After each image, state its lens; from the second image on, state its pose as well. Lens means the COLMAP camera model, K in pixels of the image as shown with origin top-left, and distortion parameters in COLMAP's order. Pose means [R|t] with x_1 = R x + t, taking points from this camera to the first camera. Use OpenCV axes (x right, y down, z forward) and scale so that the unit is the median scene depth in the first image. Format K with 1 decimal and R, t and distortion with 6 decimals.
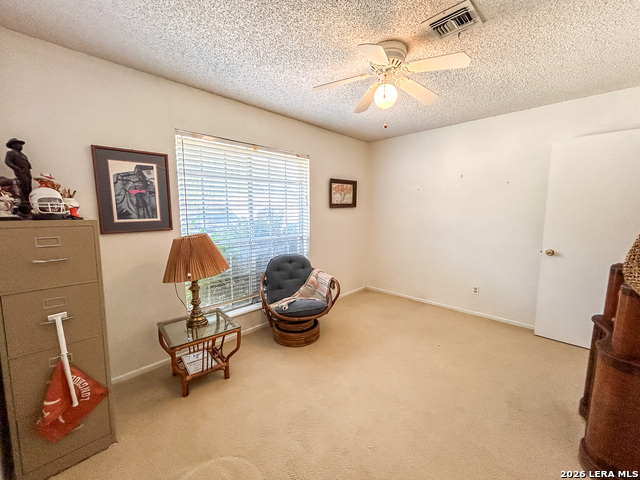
lens RADIAL K [[259.6, 0, 318.3], [0, 259.6, 237.9], [0, 0, 1]] dist [-0.003111, -0.000372]
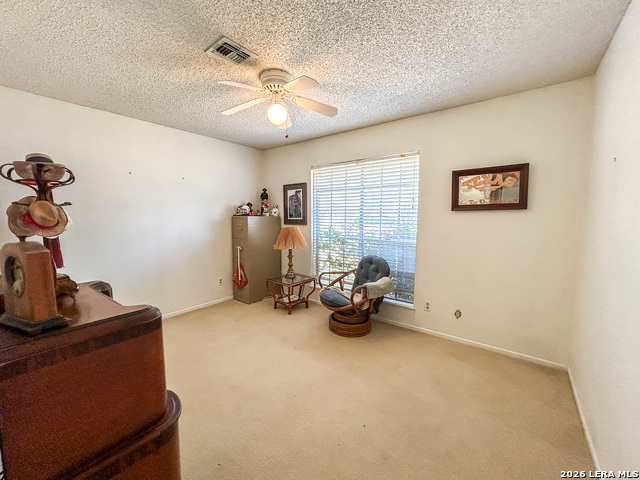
lens RADIAL K [[259.6, 0, 315.7], [0, 259.6, 241.9], [0, 0, 1]] dist [-0.003111, -0.000372]
pose [[0.102838, 0.097257, -0.989932, 1.105905], [-0.118881, 0.989277, 0.084843, -0.067435], [0.987569, 0.108959, 0.113298, 0.808754]]
